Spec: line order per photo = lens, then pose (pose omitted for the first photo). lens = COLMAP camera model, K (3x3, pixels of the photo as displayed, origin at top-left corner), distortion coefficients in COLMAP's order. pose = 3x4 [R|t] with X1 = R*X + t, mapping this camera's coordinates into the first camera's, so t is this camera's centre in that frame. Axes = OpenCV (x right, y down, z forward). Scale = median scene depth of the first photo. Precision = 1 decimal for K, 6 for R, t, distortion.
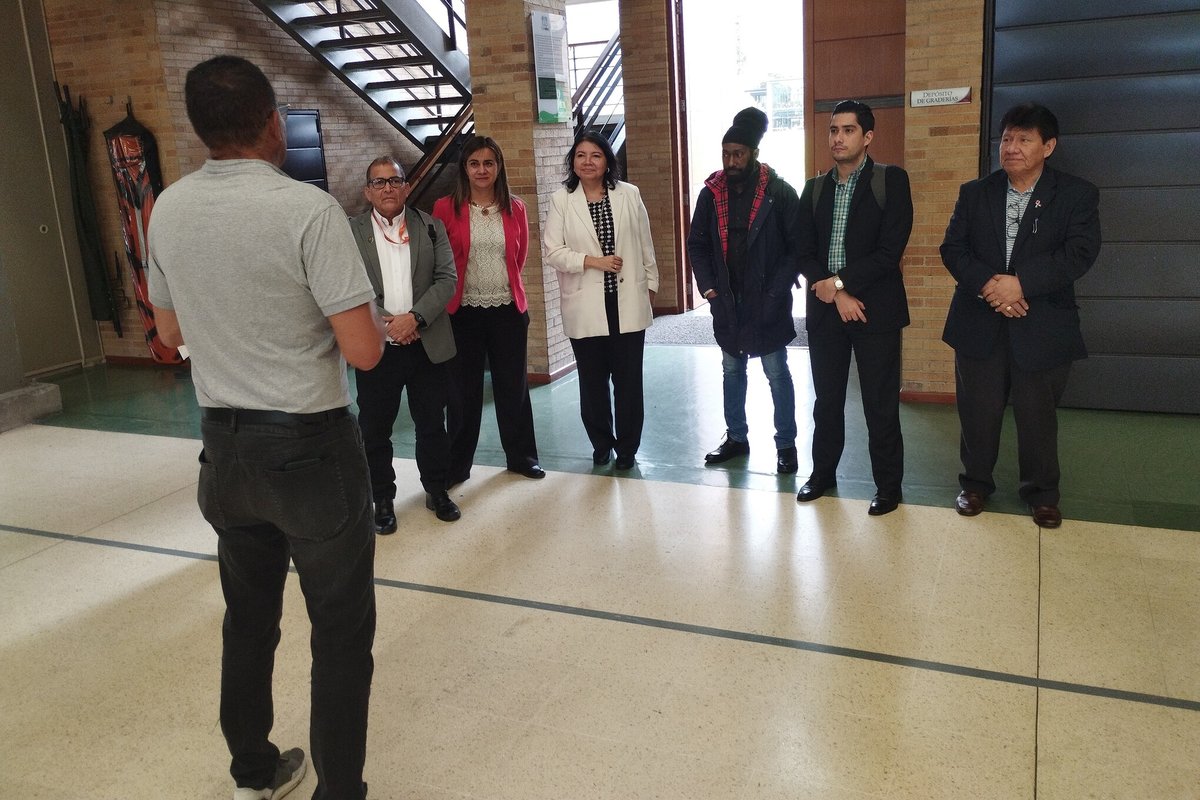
lens RADIAL K [[1013.6, 0, 600.0], [0, 1013.6, 400.0], [0, 0, 1]] dist [0.042942, -0.084882]
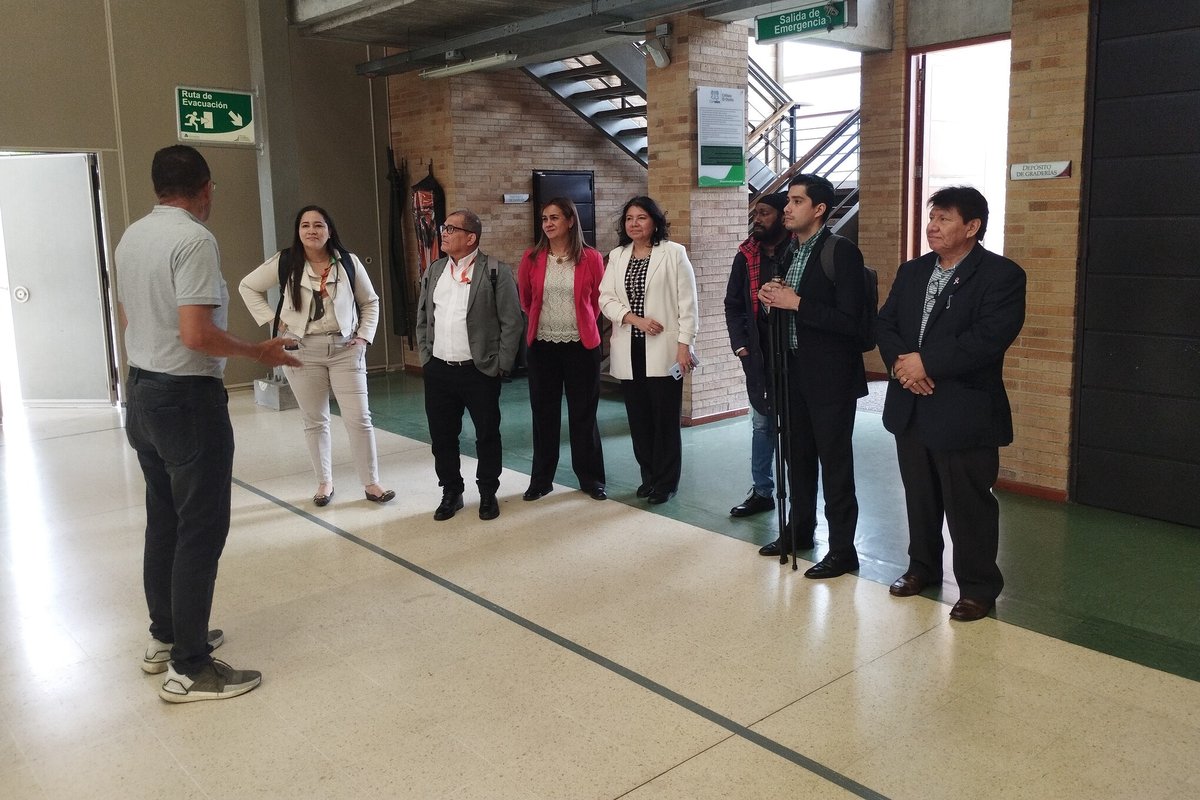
lens RADIAL K [[1063.3, 0, 622.3], [0, 1063.3, 394.9], [0, 0, 1]] dist [0.006362, -0.100293]
pose [[0.880812, 0.111555, -0.460136, 0.418678], [-0.141294, 0.989495, -0.030580, -0.006018], [0.451891, 0.091950, 0.887322, -0.024872]]
